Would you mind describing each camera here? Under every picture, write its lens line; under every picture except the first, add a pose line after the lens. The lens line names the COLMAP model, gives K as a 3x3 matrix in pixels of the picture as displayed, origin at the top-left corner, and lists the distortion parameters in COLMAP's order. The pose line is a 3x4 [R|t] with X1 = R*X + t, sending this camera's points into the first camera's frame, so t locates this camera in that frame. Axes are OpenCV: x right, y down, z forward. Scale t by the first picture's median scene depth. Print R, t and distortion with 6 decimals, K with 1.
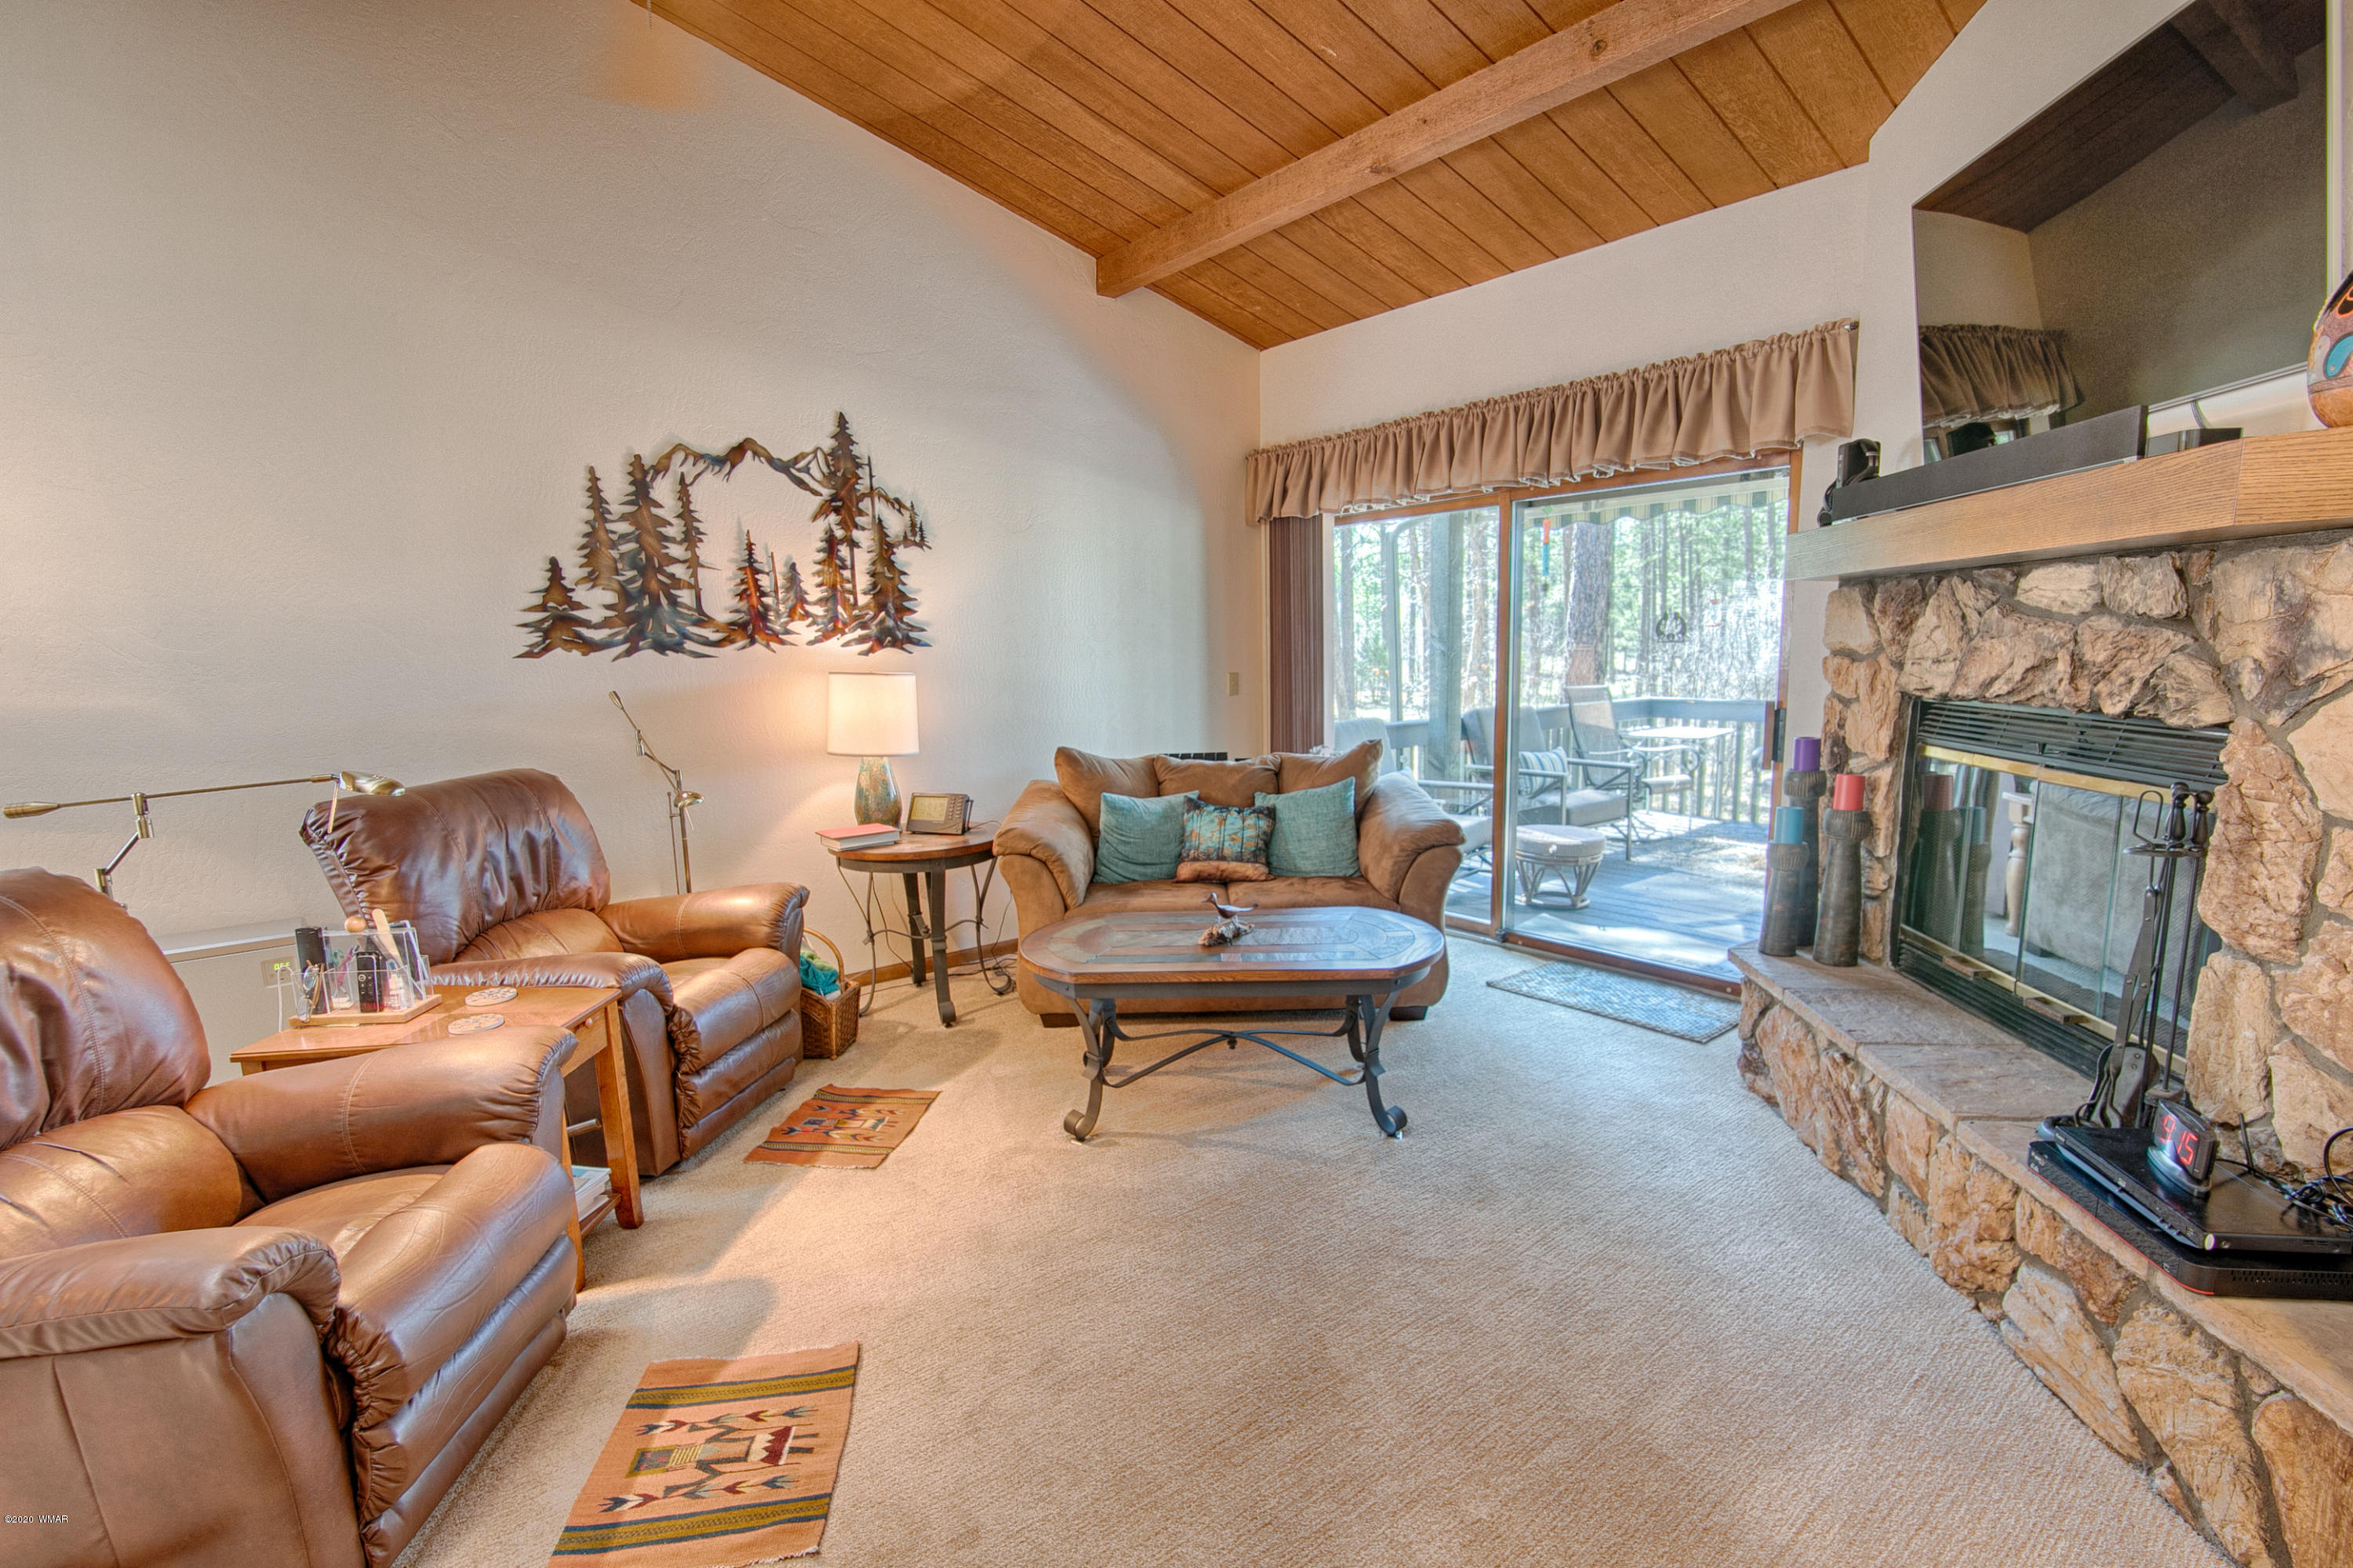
lens RADIAL K [[1087.0, 0, 1188.6], [0, 1087.0, 825.3], [0, 0, 1]] dist [-0.021360, 0.001355]
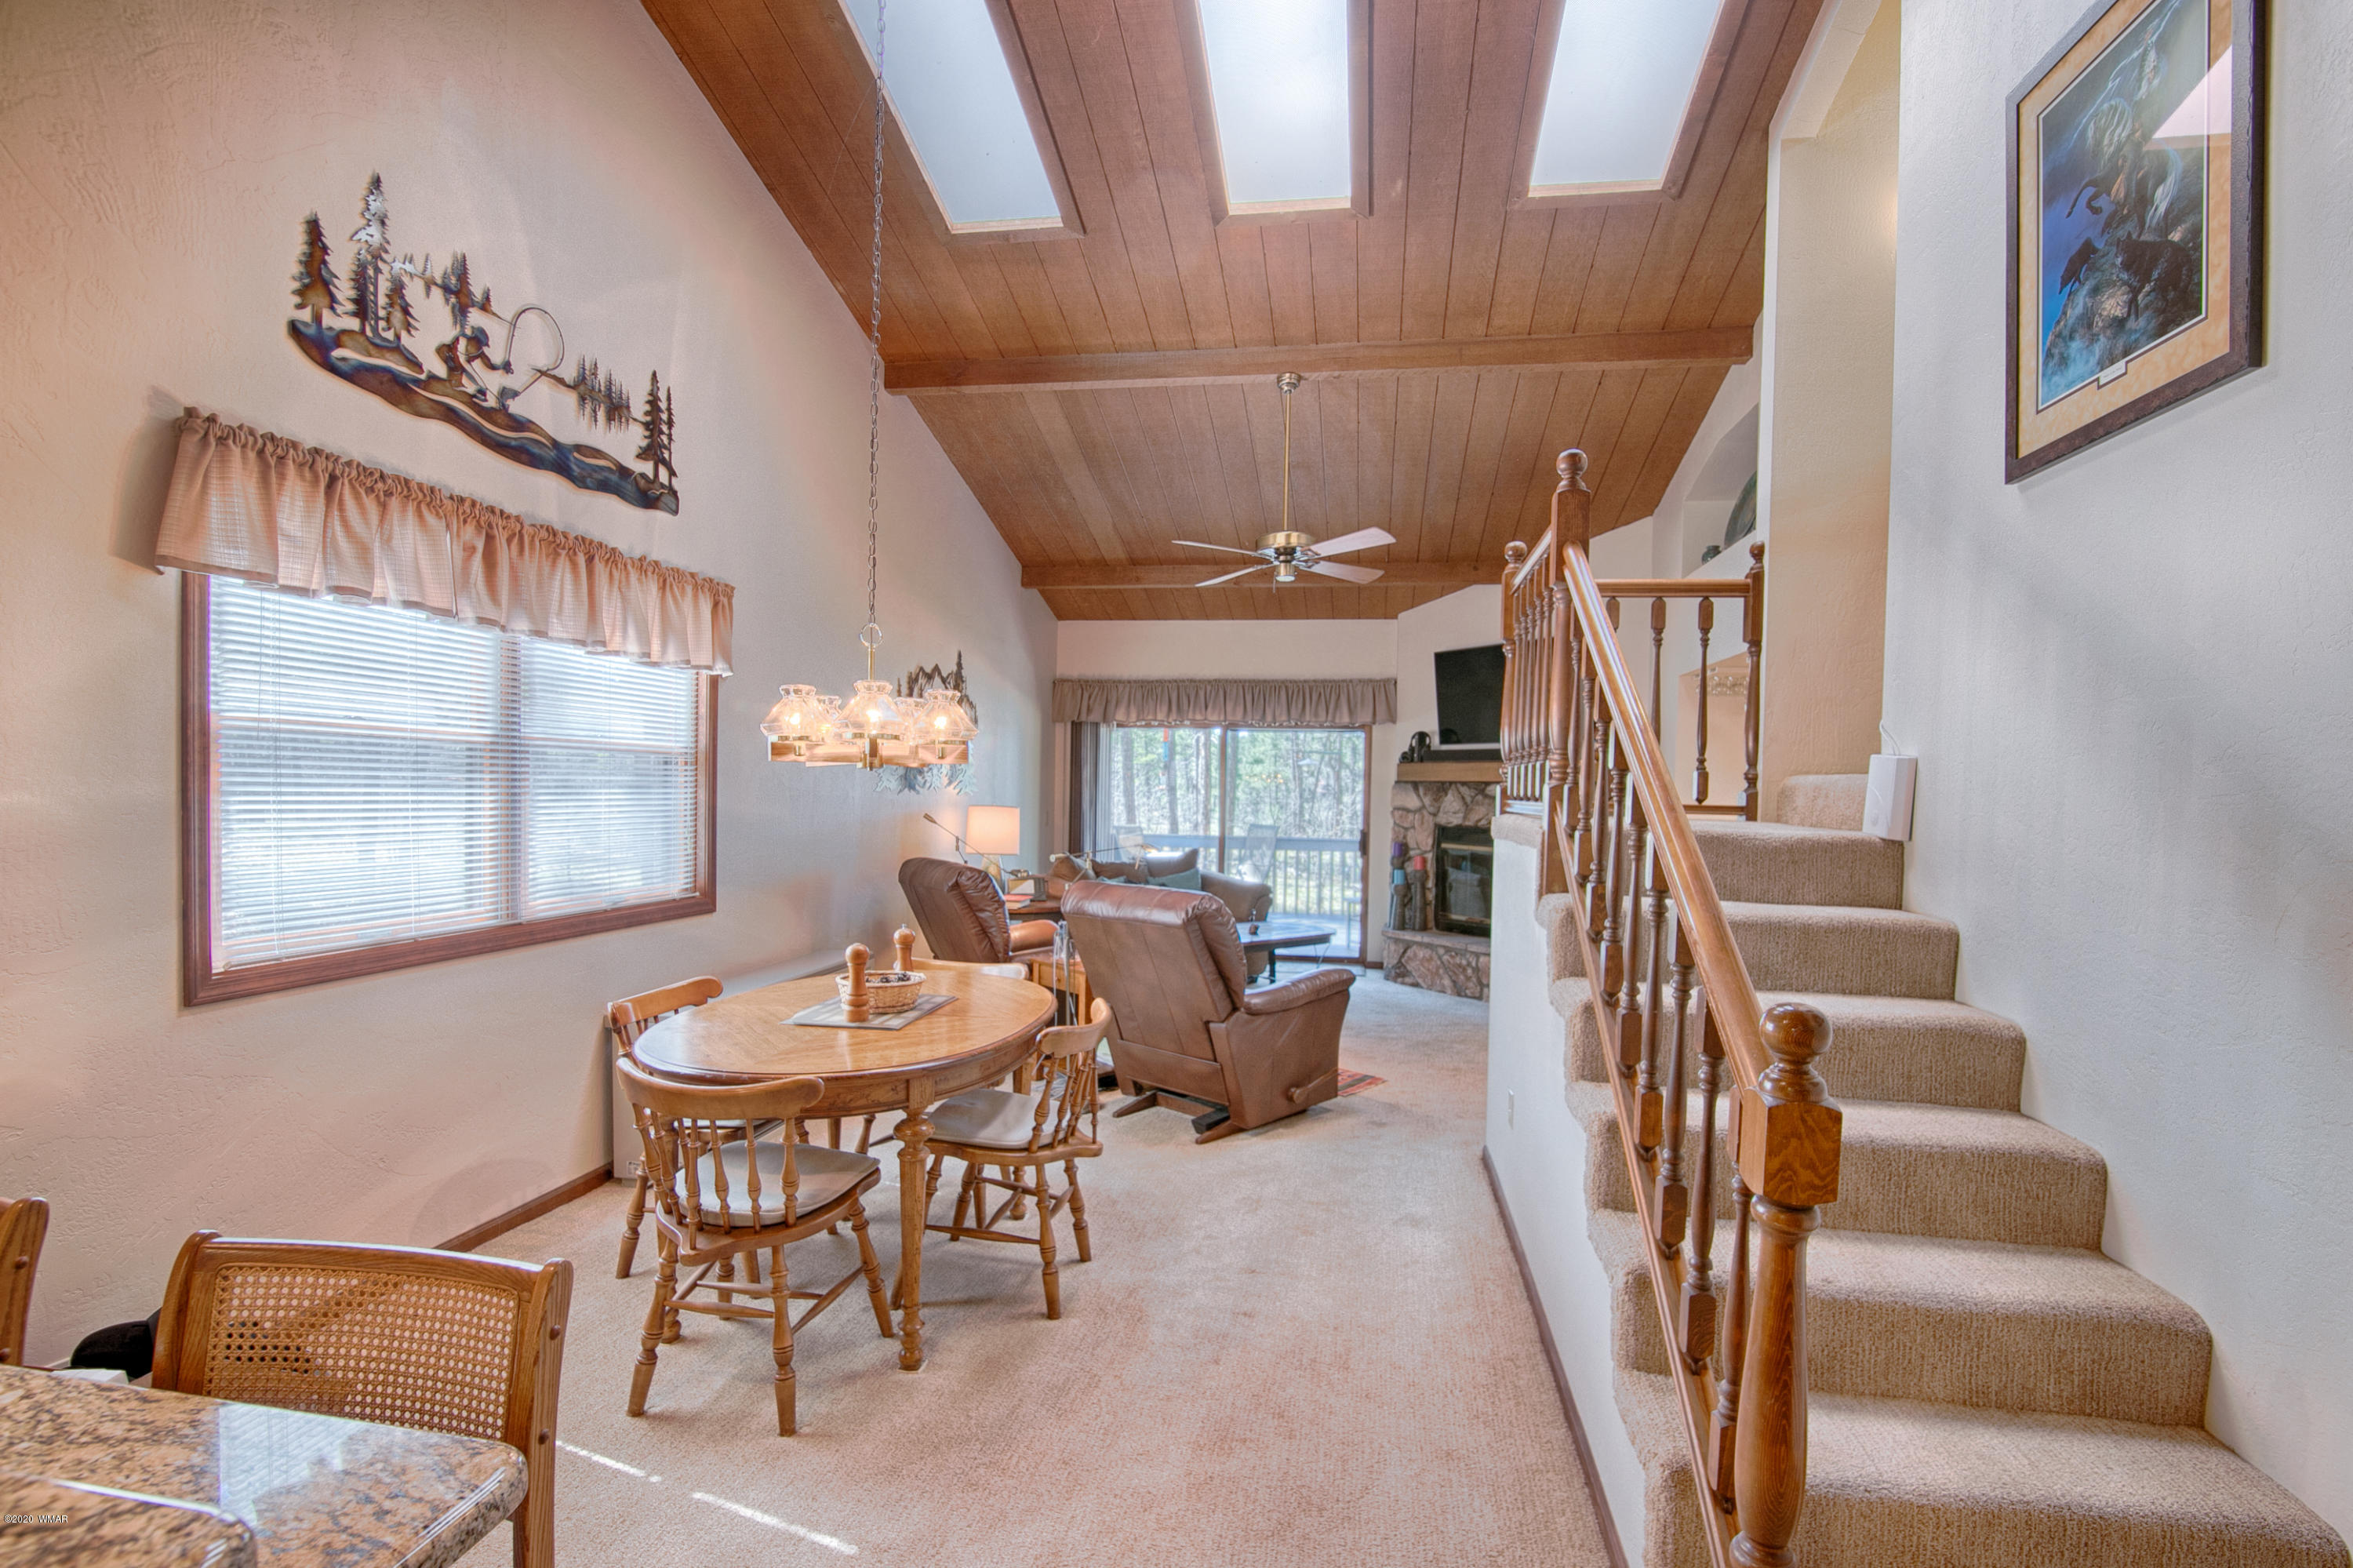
lens RADIAL K [[1087.0, 0, 1188.6], [0, 1087.0, 825.3], [0, 0, 1]] dist [-0.021360, 0.001355]
pose [[0.749672, 0.016560, 0.661603, -1.304164], [0.073799, 0.991360, -0.108436, 0.103784], [-0.657682, 0.130117, 0.741973, -0.491244]]
